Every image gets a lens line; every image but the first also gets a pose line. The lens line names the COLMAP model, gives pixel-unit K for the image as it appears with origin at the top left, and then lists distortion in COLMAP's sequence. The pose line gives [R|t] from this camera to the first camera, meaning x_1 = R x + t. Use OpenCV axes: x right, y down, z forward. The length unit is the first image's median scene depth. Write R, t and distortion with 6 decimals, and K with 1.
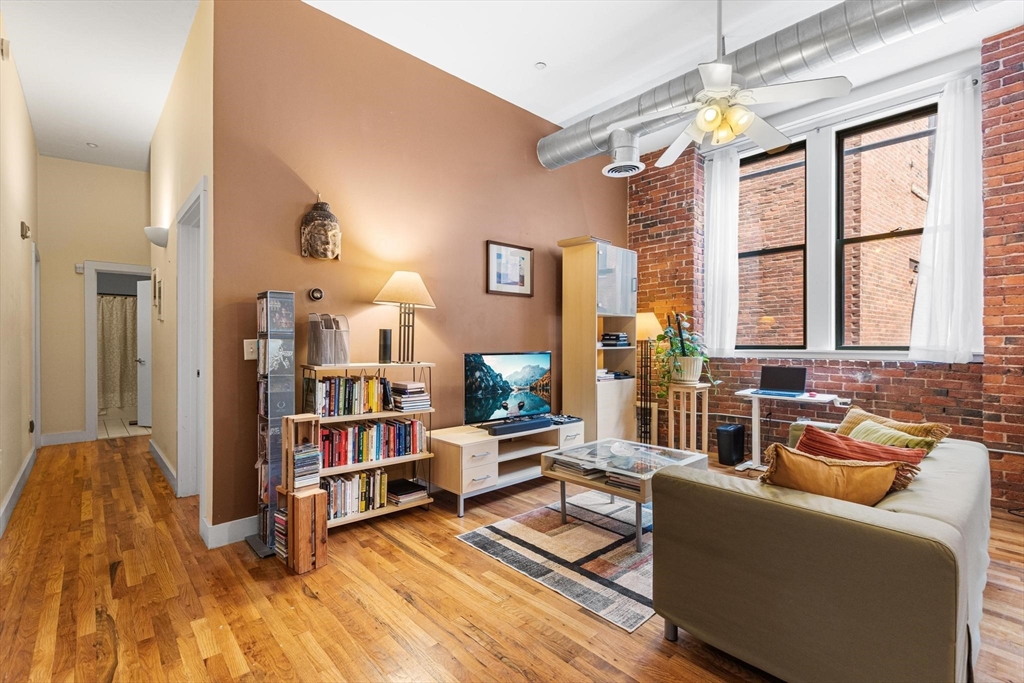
lens RADIAL K [[460.4, 0, 512.0], [0, 460.4, 341.5], [0, 0, 1]] dist [0.000834, -0.000433]
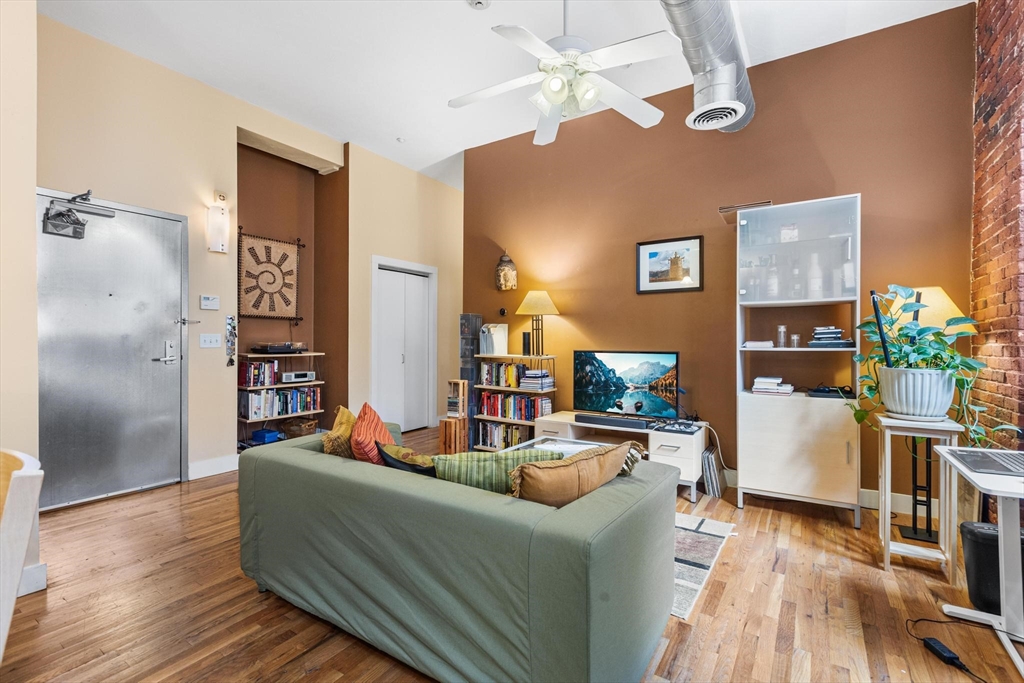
lens RADIAL K [[460.4, 0, 512.0], [0, 460.4, 341.5], [0, 0, 1]] dist [0.000834, -0.000433]
pose [[0.246535, -0.001220, -0.969133, 0.957320], [0.001314, 0.999999, -0.000925, 0.003429], [0.969133, -0.001045, 0.246537, 0.508515]]
